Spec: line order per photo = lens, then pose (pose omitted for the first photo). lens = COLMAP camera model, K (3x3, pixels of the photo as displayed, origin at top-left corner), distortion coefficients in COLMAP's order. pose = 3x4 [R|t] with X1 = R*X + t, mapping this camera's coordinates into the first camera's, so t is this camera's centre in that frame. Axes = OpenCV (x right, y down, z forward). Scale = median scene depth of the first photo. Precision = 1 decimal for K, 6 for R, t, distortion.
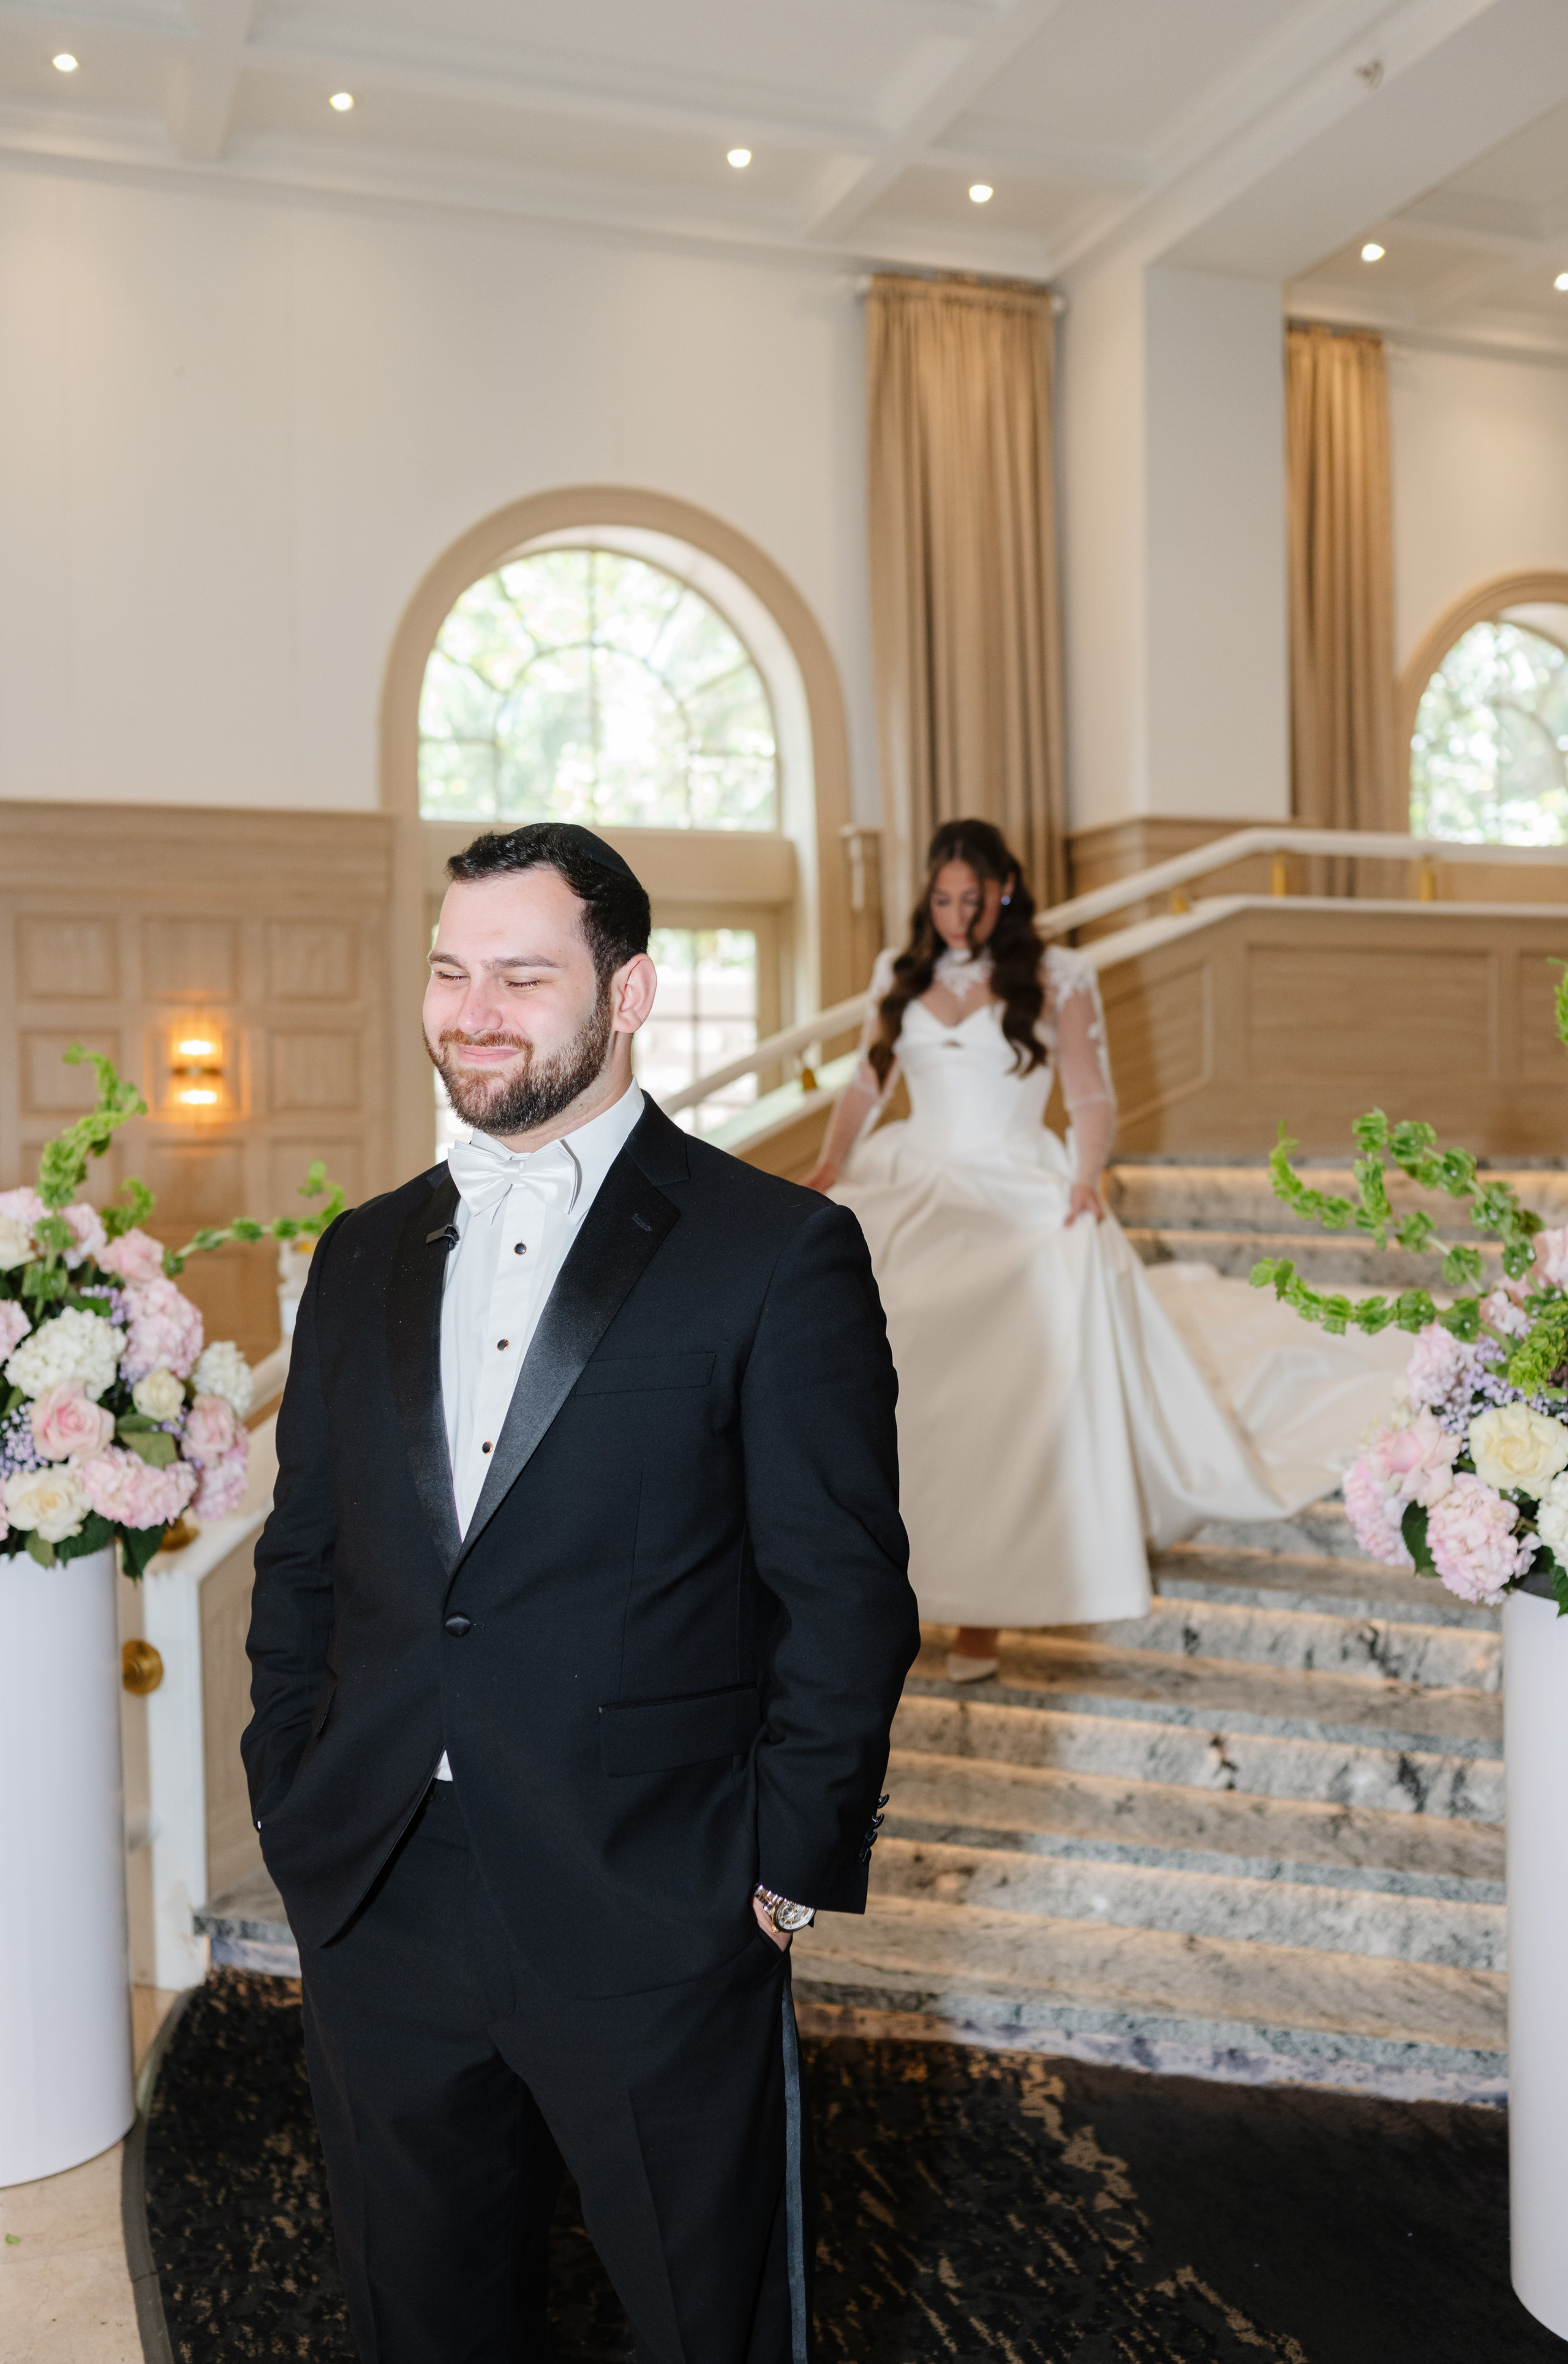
lens RADIAL K [[2313.1, 0, 774.4], [0, 2313.1, 1171.5], [0, 0, 1]] dist [-0.009421, 0.000000]
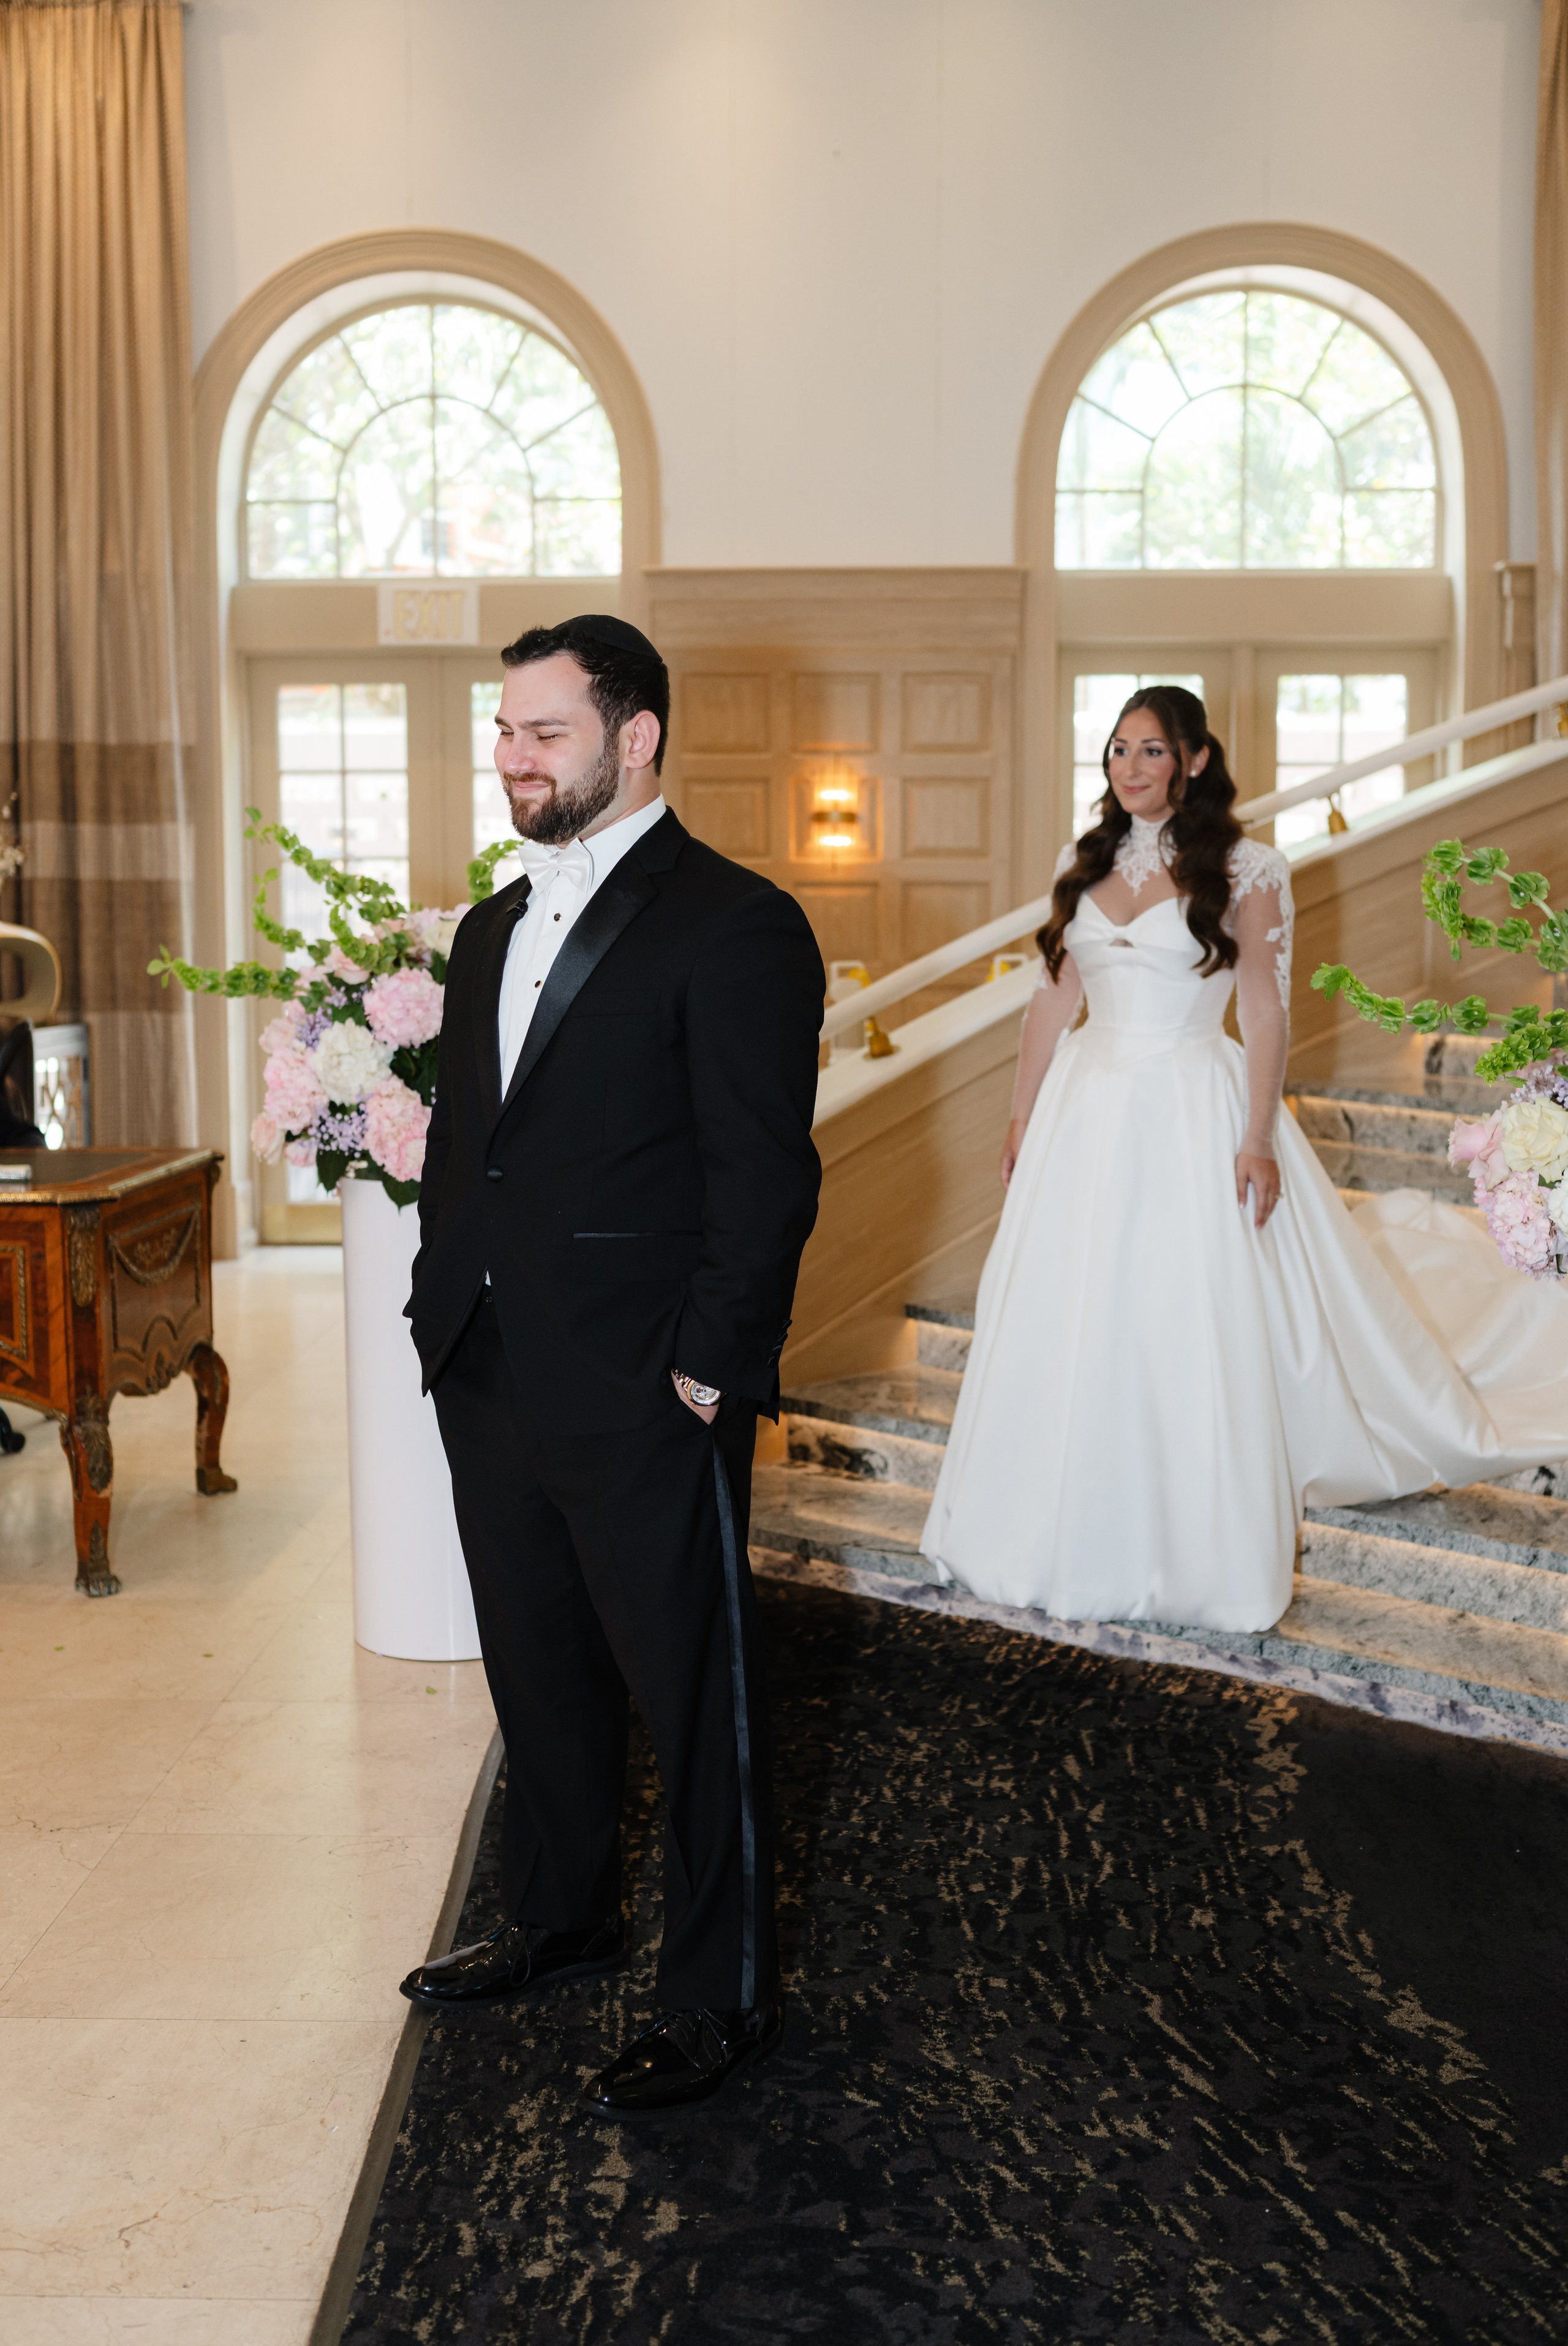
lens RADIAL K [[2488.0, 0, 698.1], [0, 2488.0, 1096.3], [0, 0, 1]] dist [0.004515, 0.000000]
pose [[0.920237, 0.044588, -0.388813, 0.280055], [-0.019576, 0.997489, 0.068057, 0.016752], [0.390872, -0.055017, 0.918799, -0.187925]]
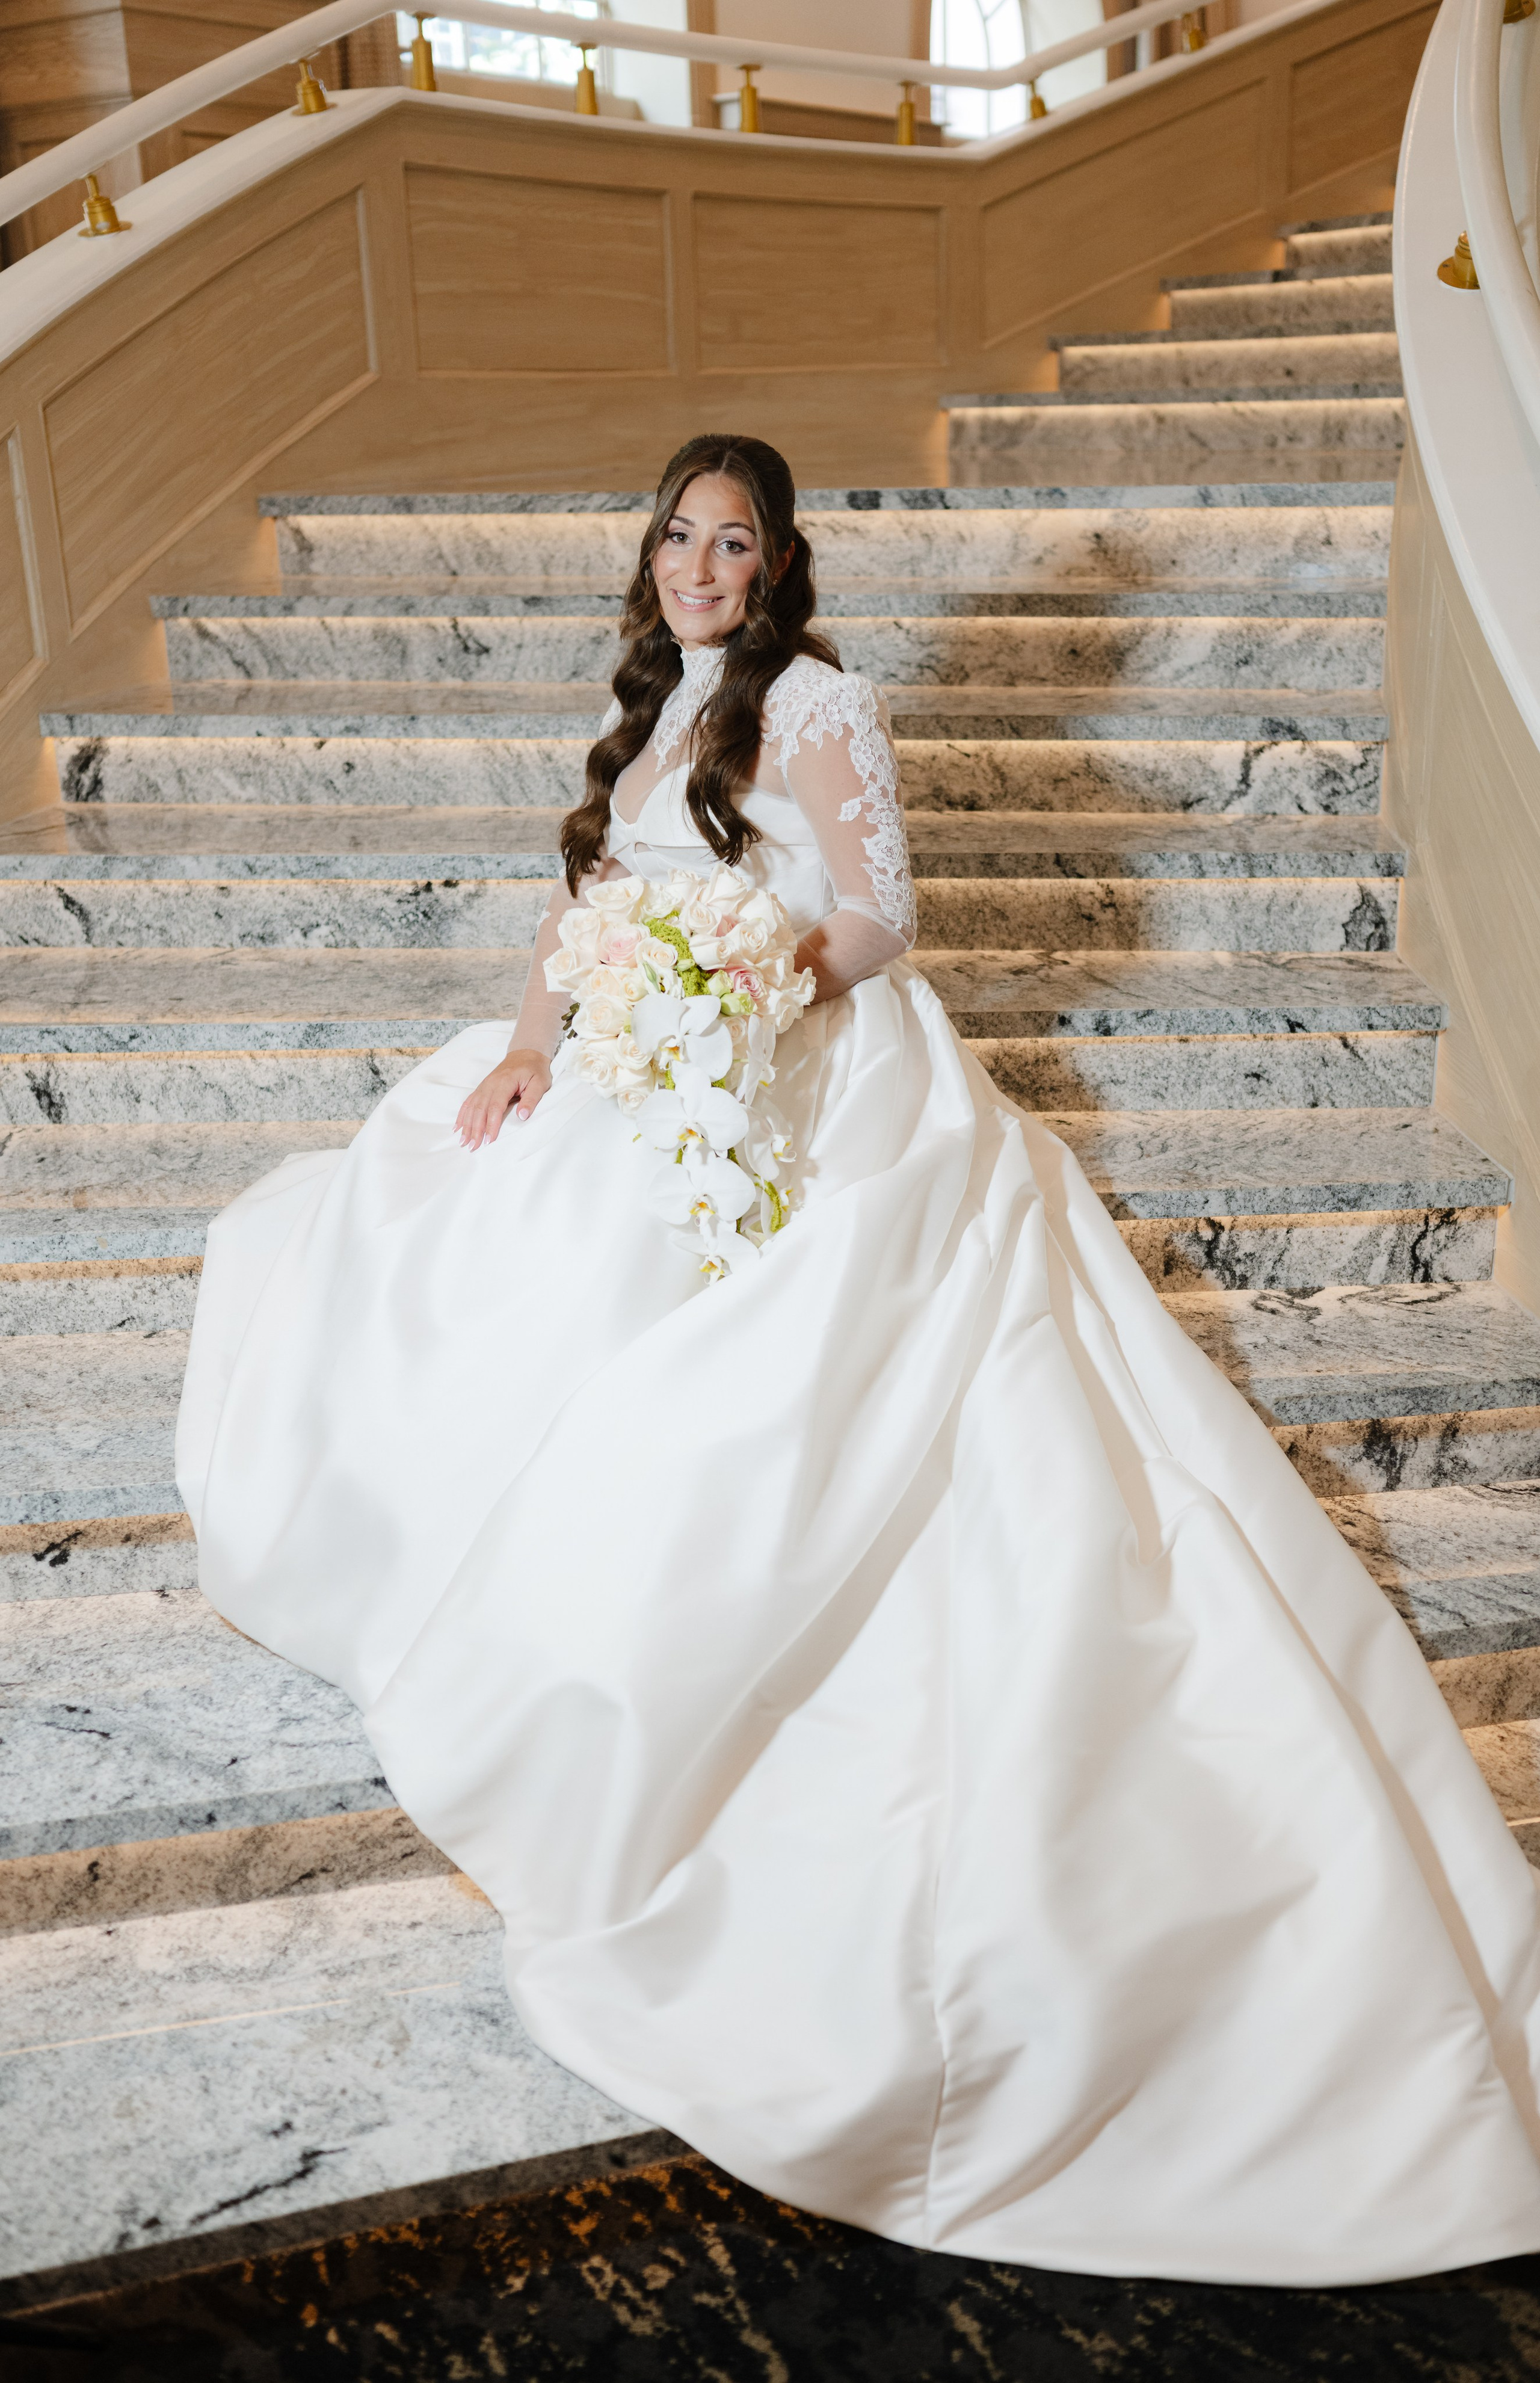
lens RADIAL K [[2336.5, 0, 773.0], [0, 2336.5, 1221.8], [0, 0, 1]] dist [-0.007046, 0.000000]
pose [[0.822451, -0.196047, 0.533986, -0.230221], [0.026148, 0.950770, 0.308792, -0.020707], [-0.568235, -0.240003, 0.787088, 0.562969]]
